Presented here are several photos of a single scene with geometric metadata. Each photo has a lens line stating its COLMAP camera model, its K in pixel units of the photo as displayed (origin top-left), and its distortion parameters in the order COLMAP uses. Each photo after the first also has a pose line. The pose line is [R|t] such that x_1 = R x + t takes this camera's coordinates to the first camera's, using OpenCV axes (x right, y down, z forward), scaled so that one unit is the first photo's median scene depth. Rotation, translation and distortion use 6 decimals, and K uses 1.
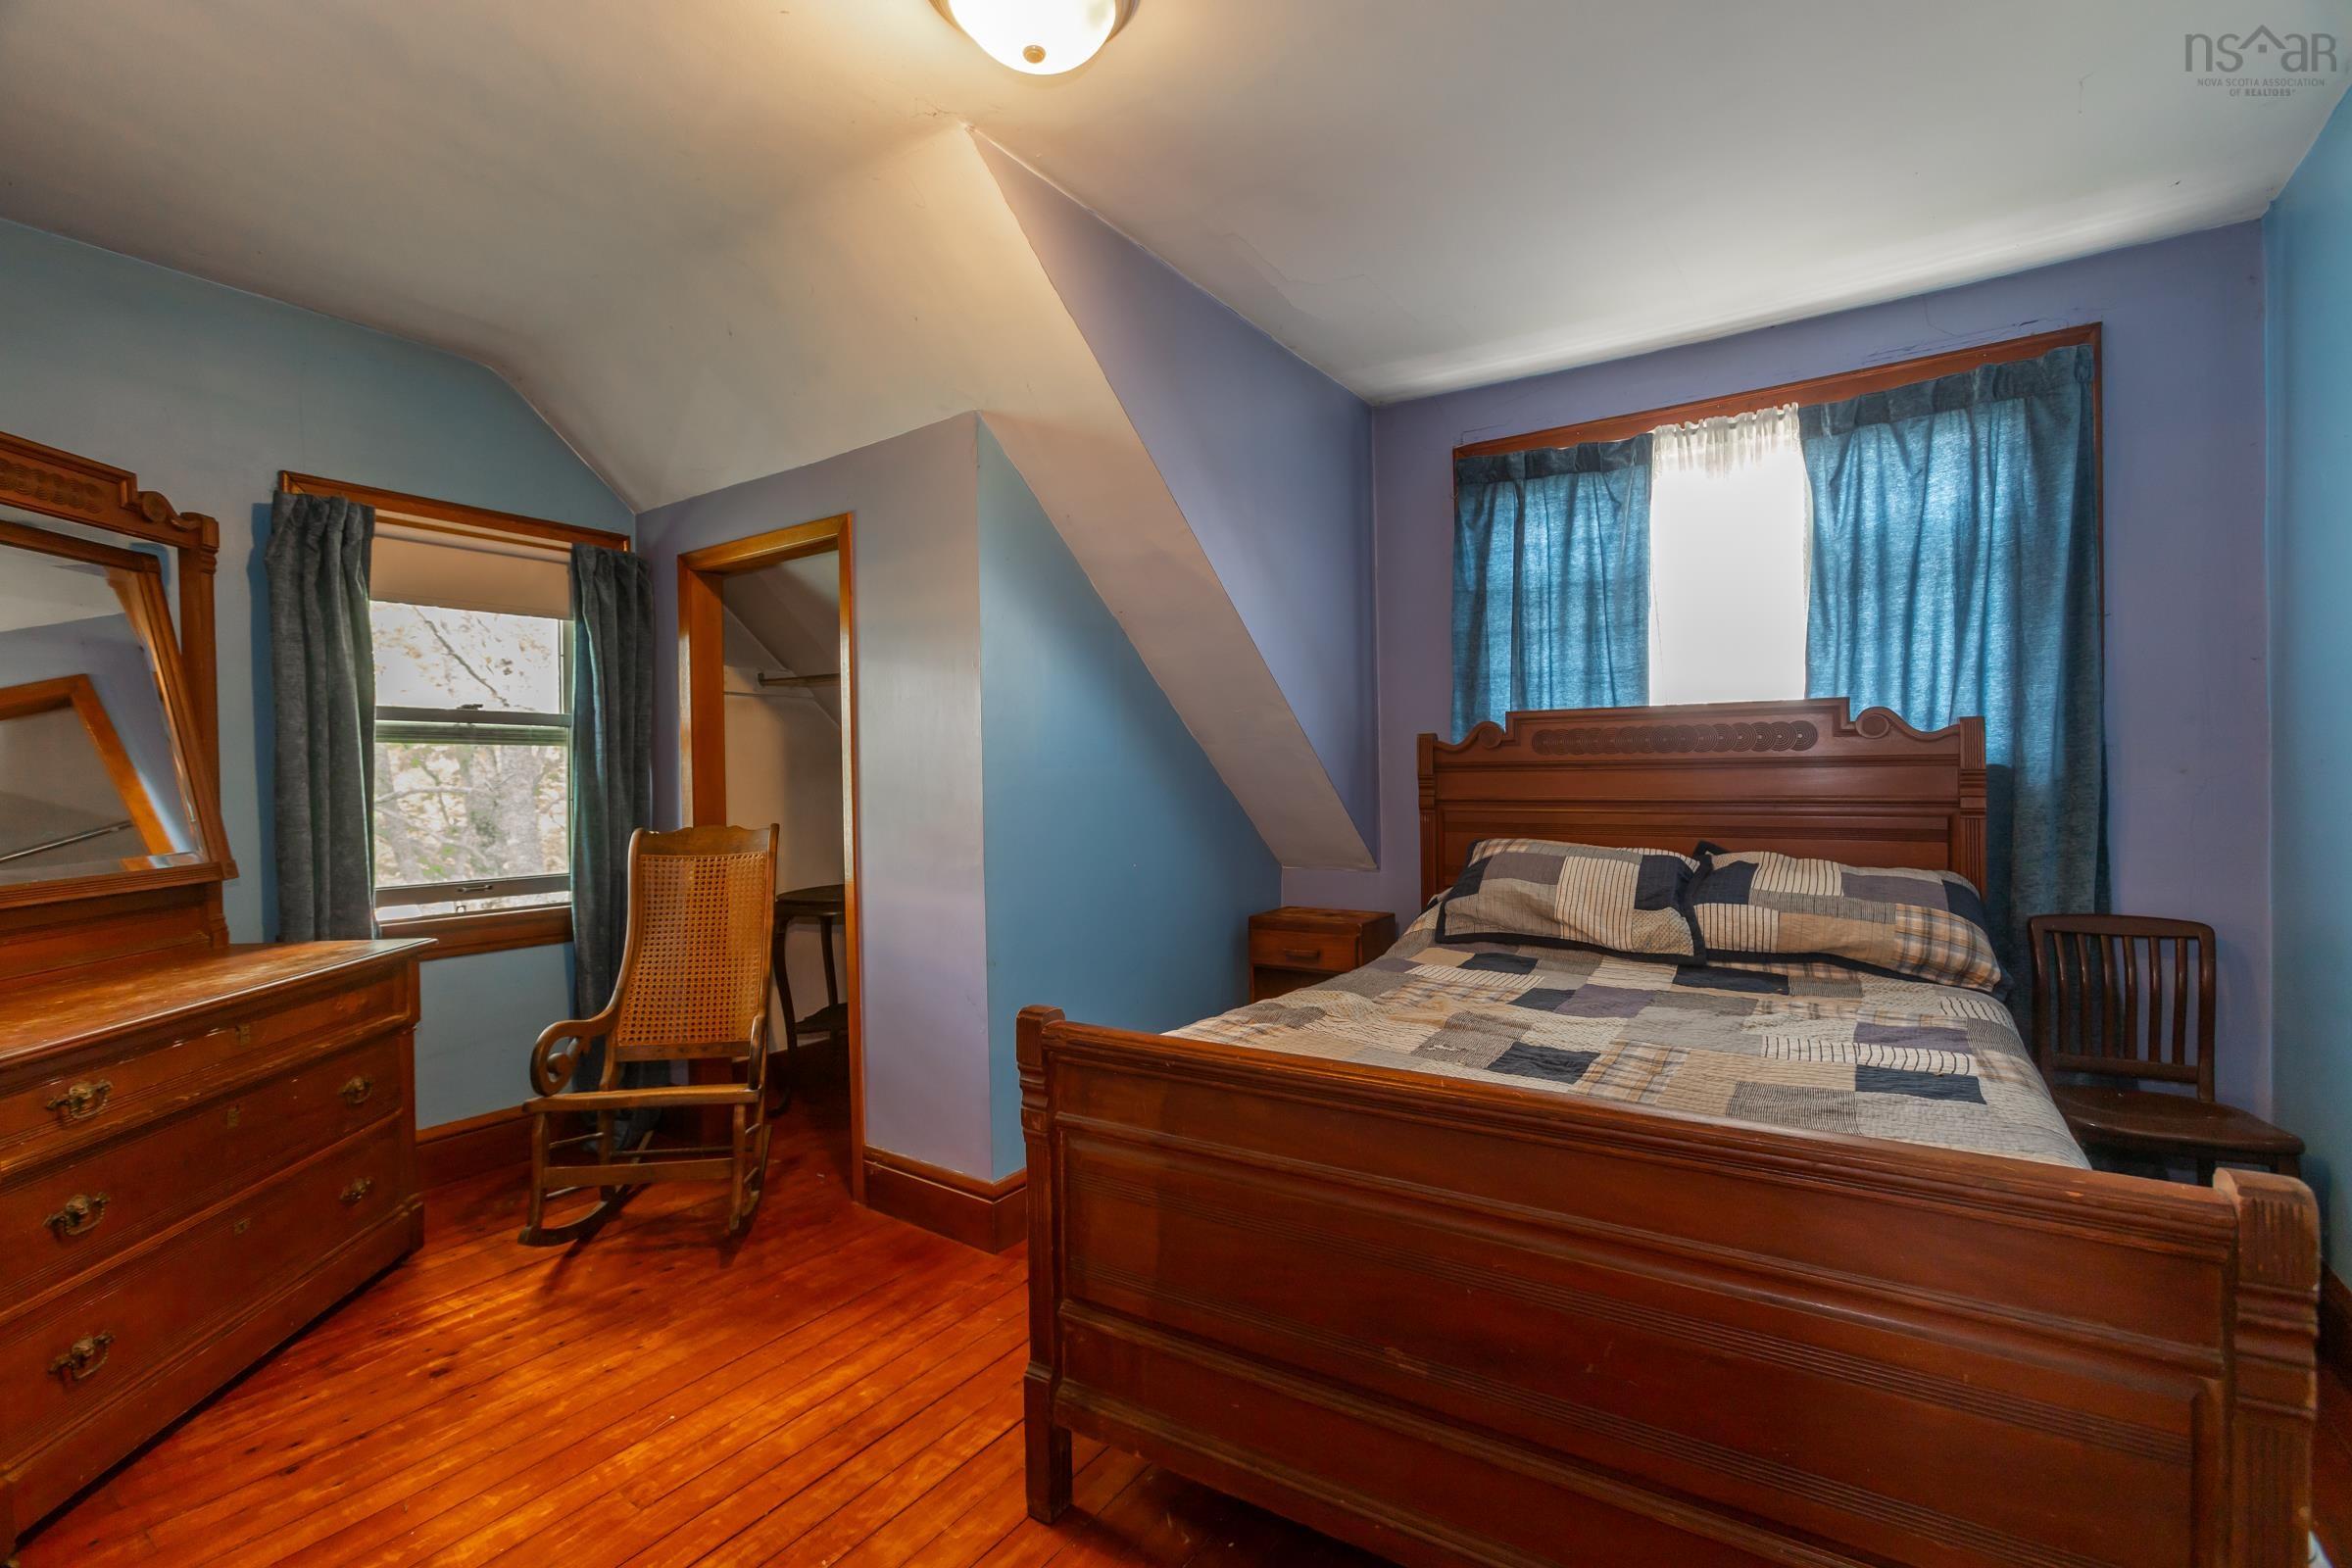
lens RADIAL K [[1047.6, 0, 1168.3], [0, 1047.6, 779.6], [0, 0, 1]] dist [-0.009287, 0.005864]
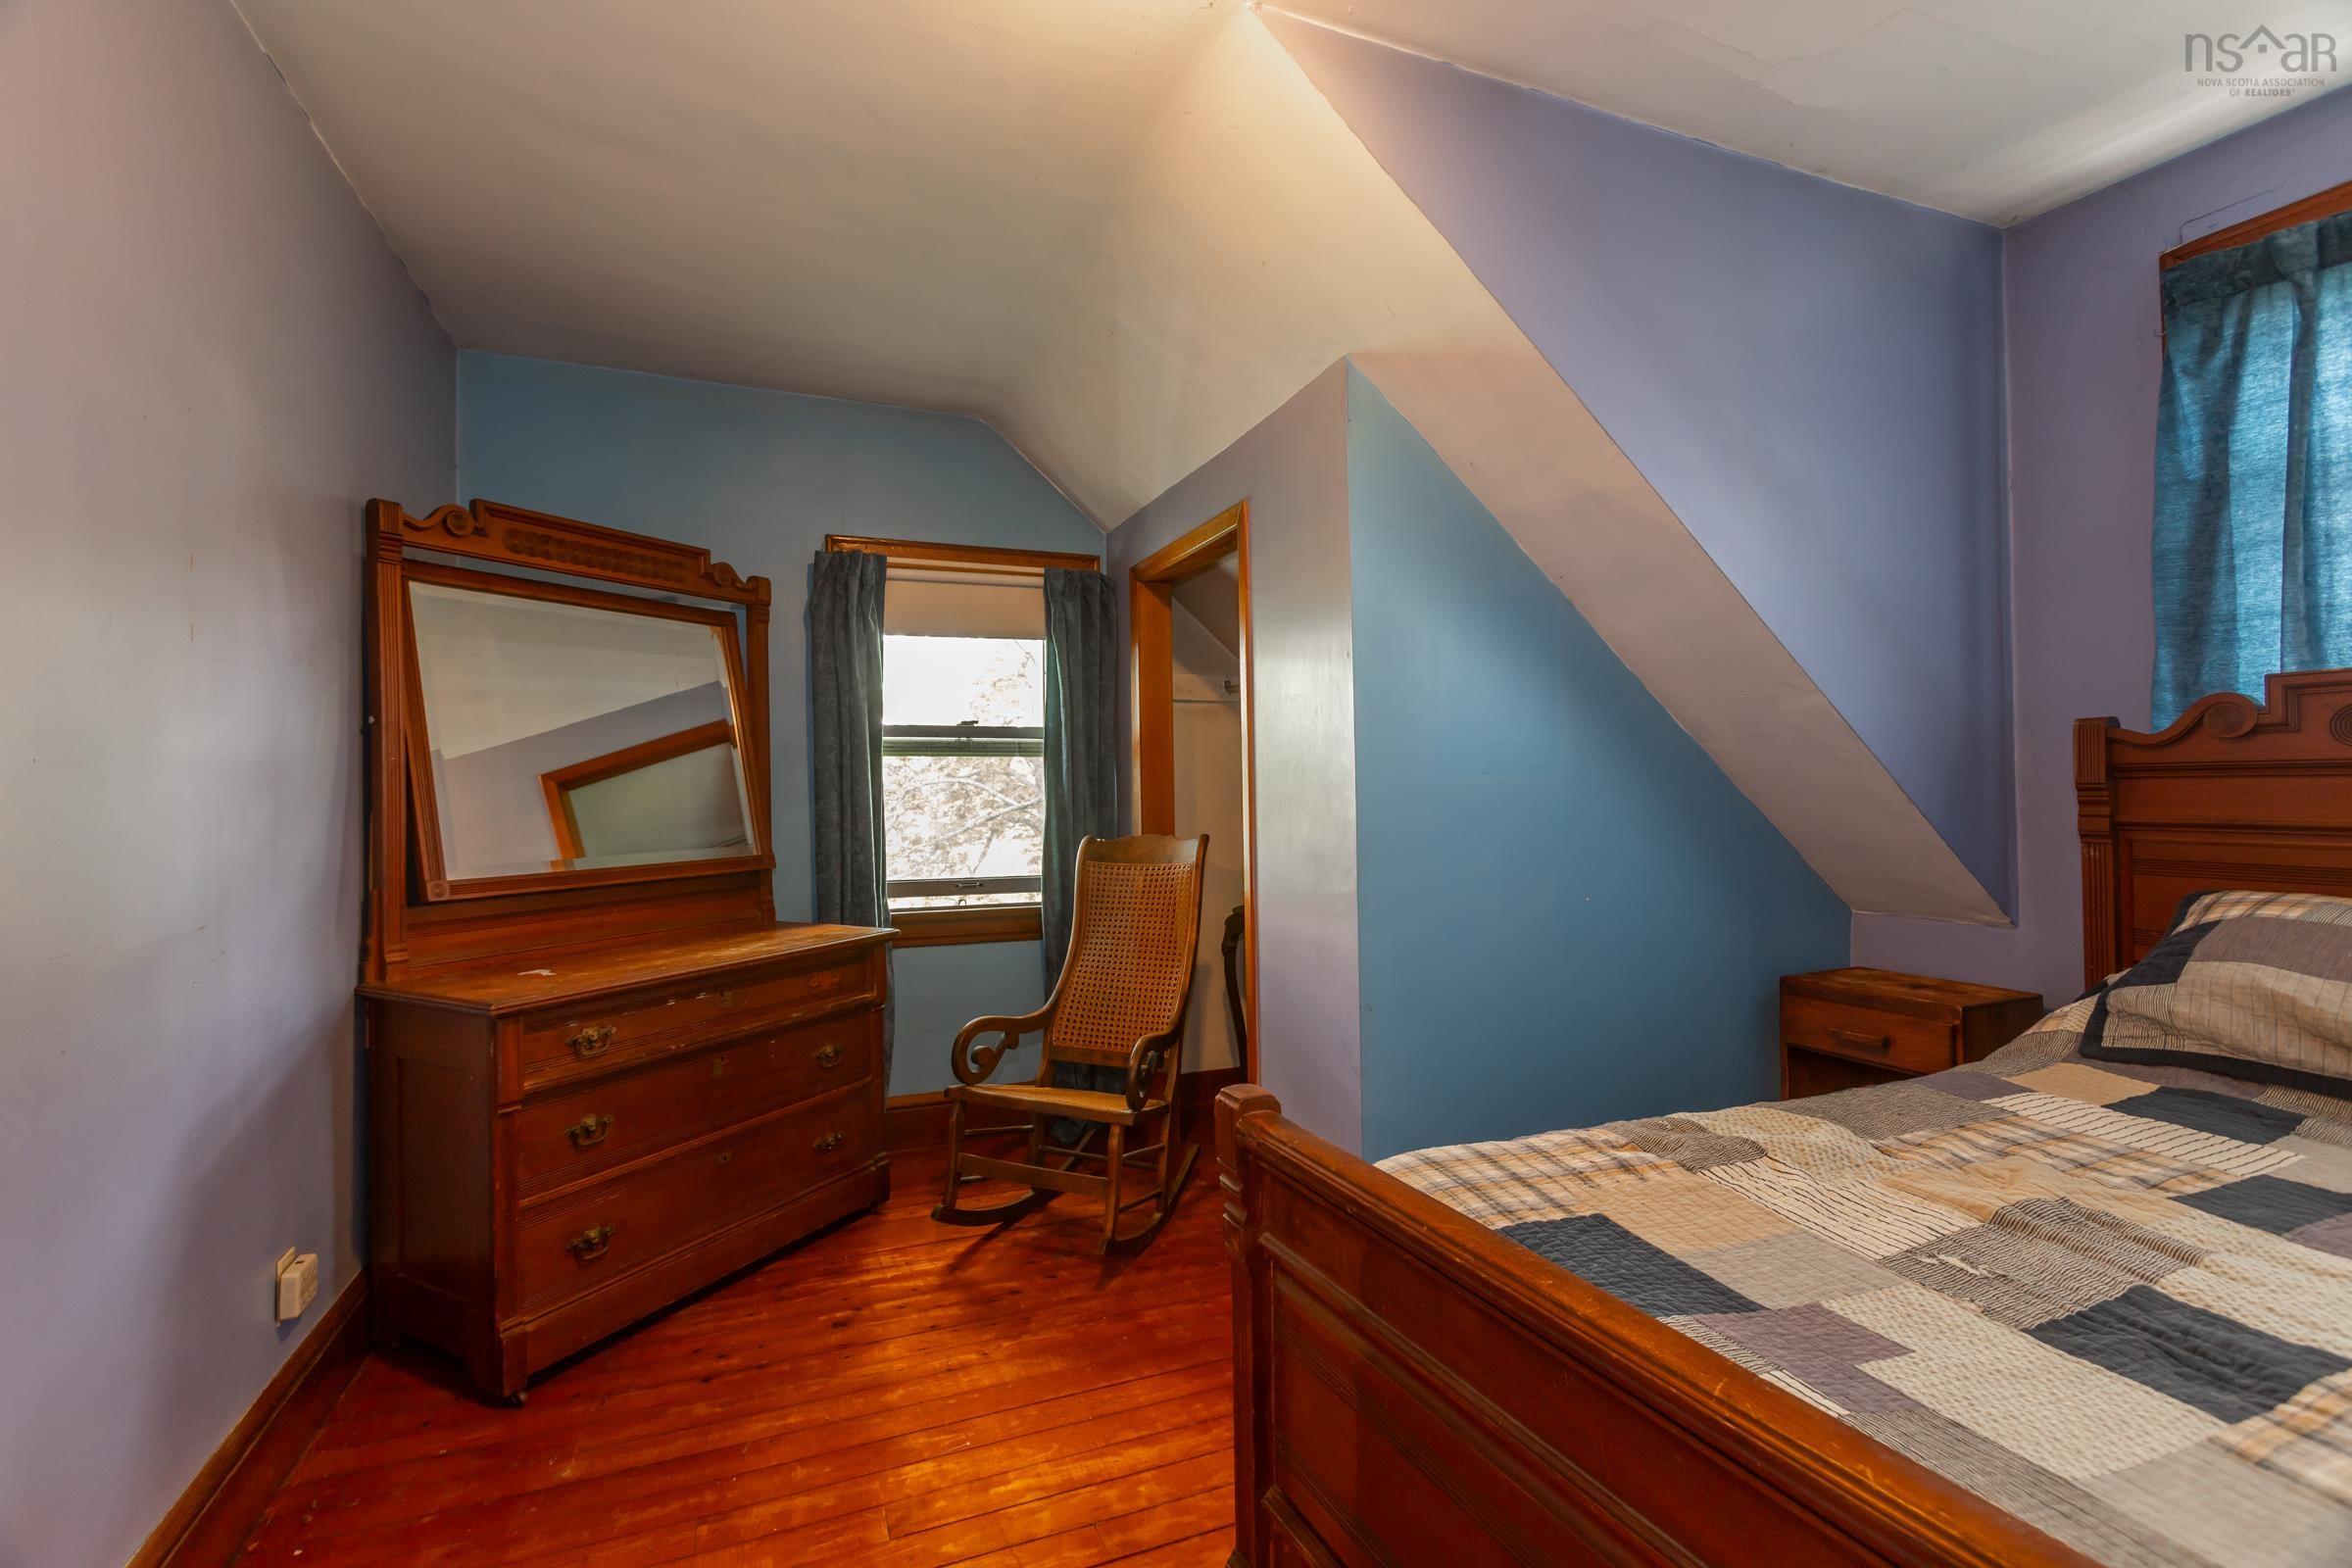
lens RADIAL K [[1047.6, 0, 1157.3], [0, 1047.6, 779.8], [0, 0, 1]] dist [-0.009287, 0.005864]
pose [[0.833138, -0.002684, -0.553058, 0.150303], [-0.000436, 0.999985, -0.005509, -0.002894], [0.553065, 0.004831, 0.833124, 0.198659]]
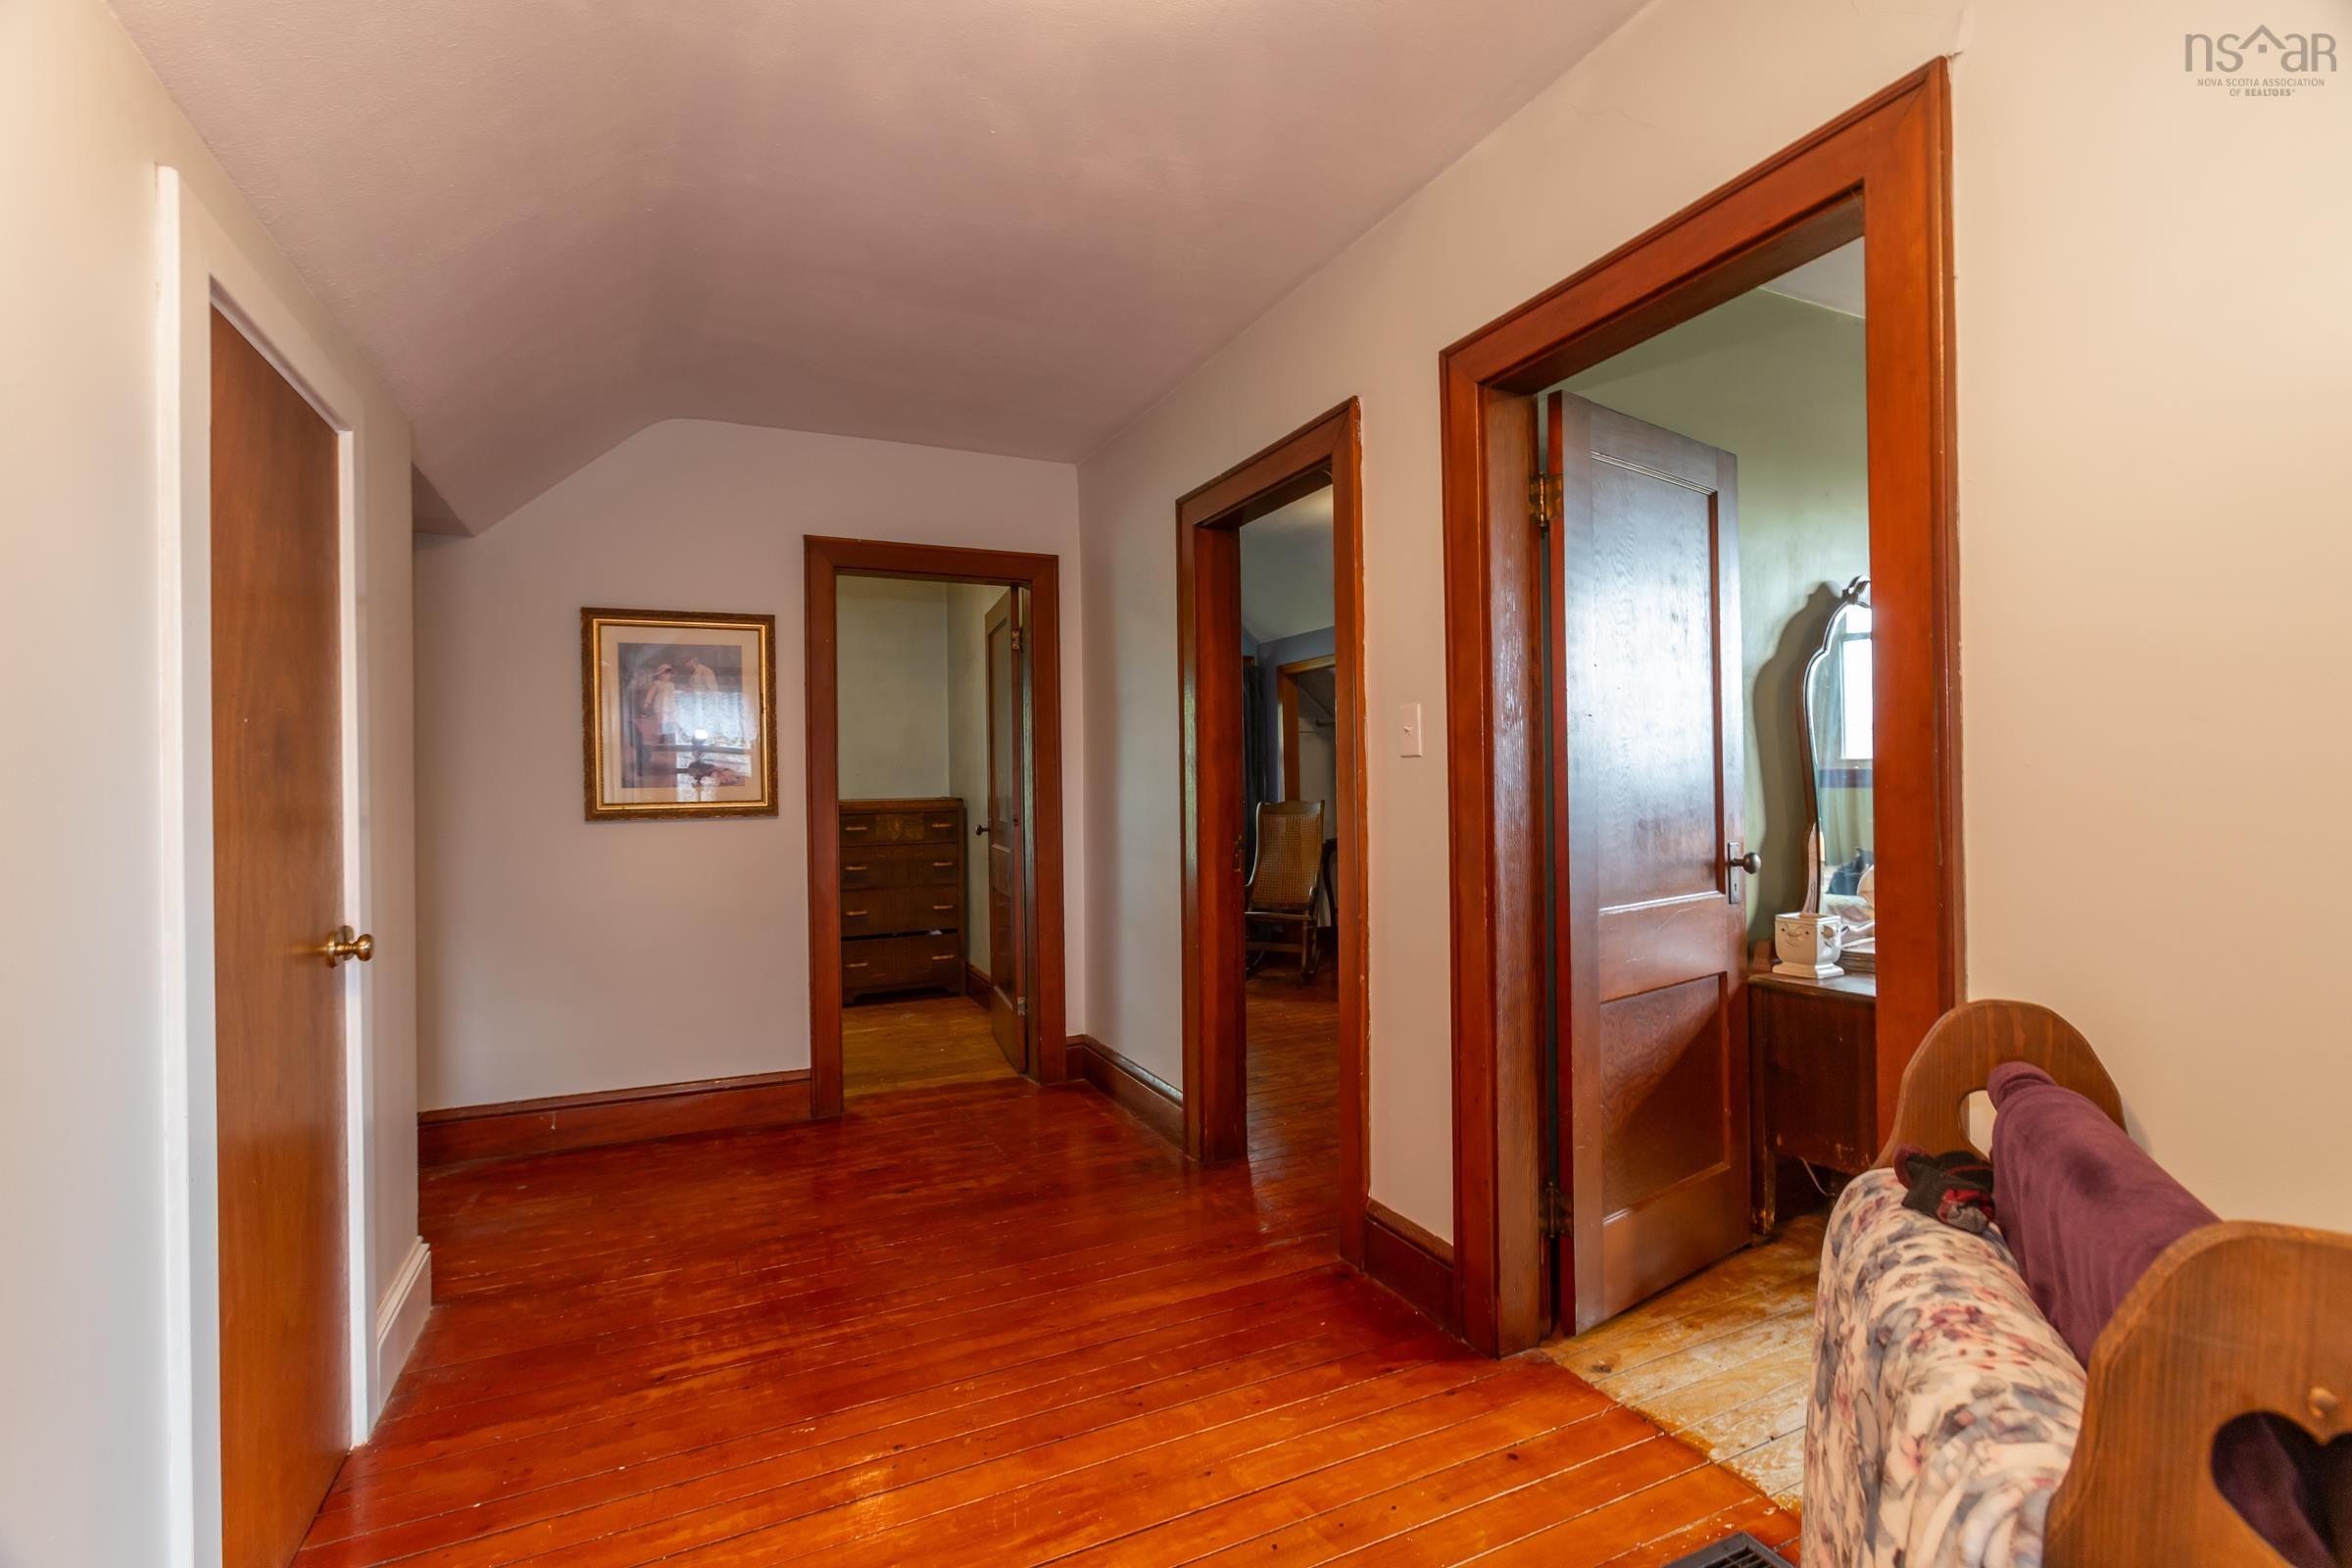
lens RADIAL K [[1047.6, 0, 1171.5], [0, 1047.6, 785.6], [0, 0, 1]] dist [-0.009287, 0.005864]
pose [[0.862343, -0.006735, -0.506279, 0.466810], [0.007194, 0.999974, -0.001049, 0.018778], [0.506273, -0.002738, 0.862369, -1.047249]]
